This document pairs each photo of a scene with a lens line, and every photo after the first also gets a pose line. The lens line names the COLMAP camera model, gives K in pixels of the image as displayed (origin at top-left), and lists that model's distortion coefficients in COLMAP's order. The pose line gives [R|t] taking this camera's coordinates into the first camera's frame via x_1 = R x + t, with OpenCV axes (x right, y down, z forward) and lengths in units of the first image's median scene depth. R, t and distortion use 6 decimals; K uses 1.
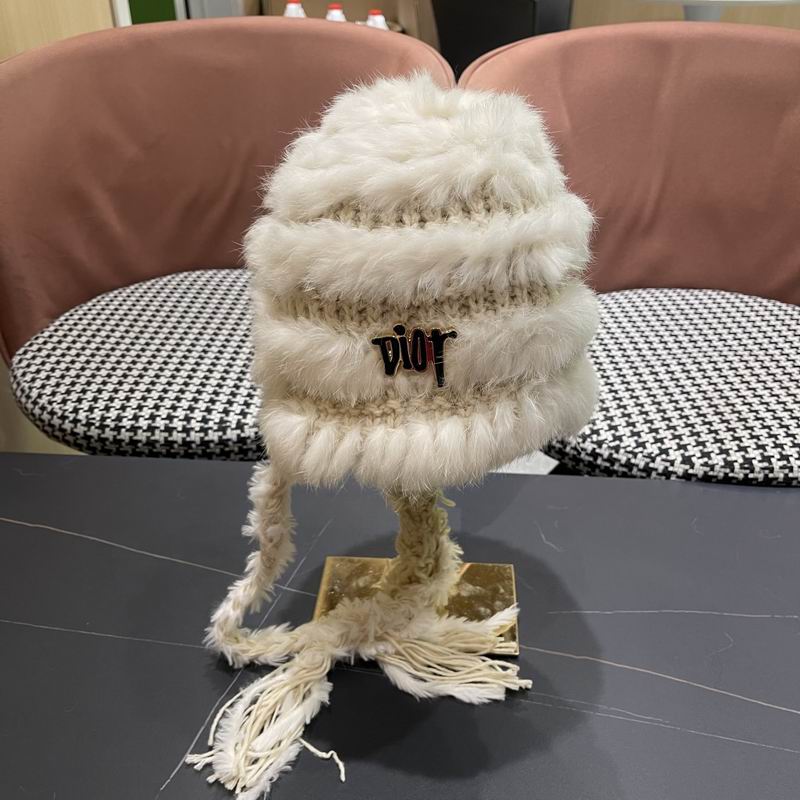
lens RADIAL K [[846.4, 0, 405.6], [0, 846.4, 397.7], [0, 0, 1]] dist [0.063386, -0.057734]
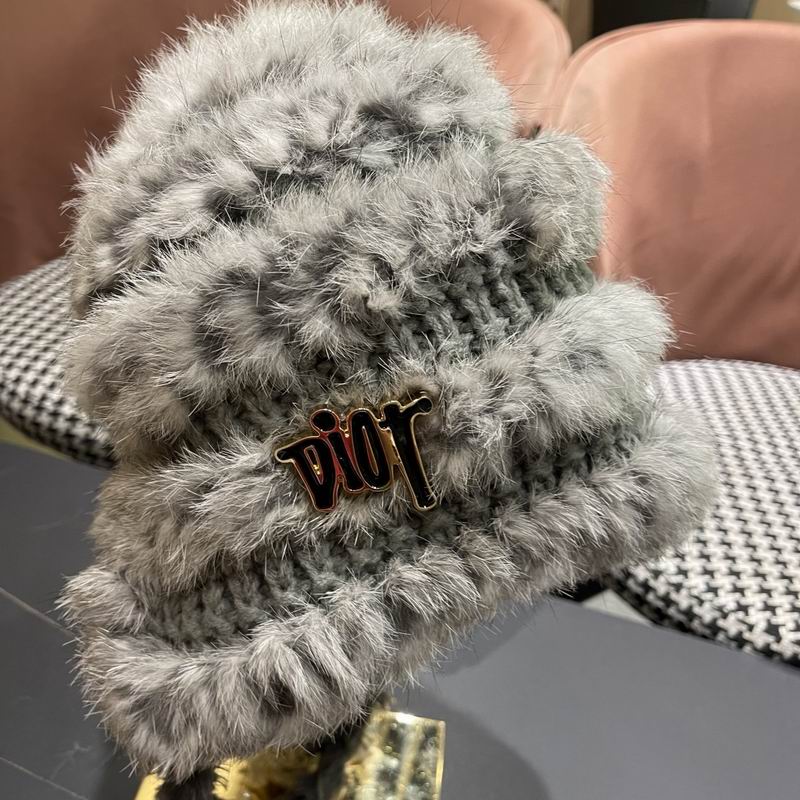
lens RADIAL K [[839.4, 0, 399.7], [0, 839.4, 395.7], [0, 0, 1]] dist [0.009709, 0.001853]
pose [[0.972548, 0.205927, -0.108369, 0.058979], [-0.204308, 0.978563, 0.025951, -0.067535], [0.111390, -0.003098, 0.993772, 0.248986]]
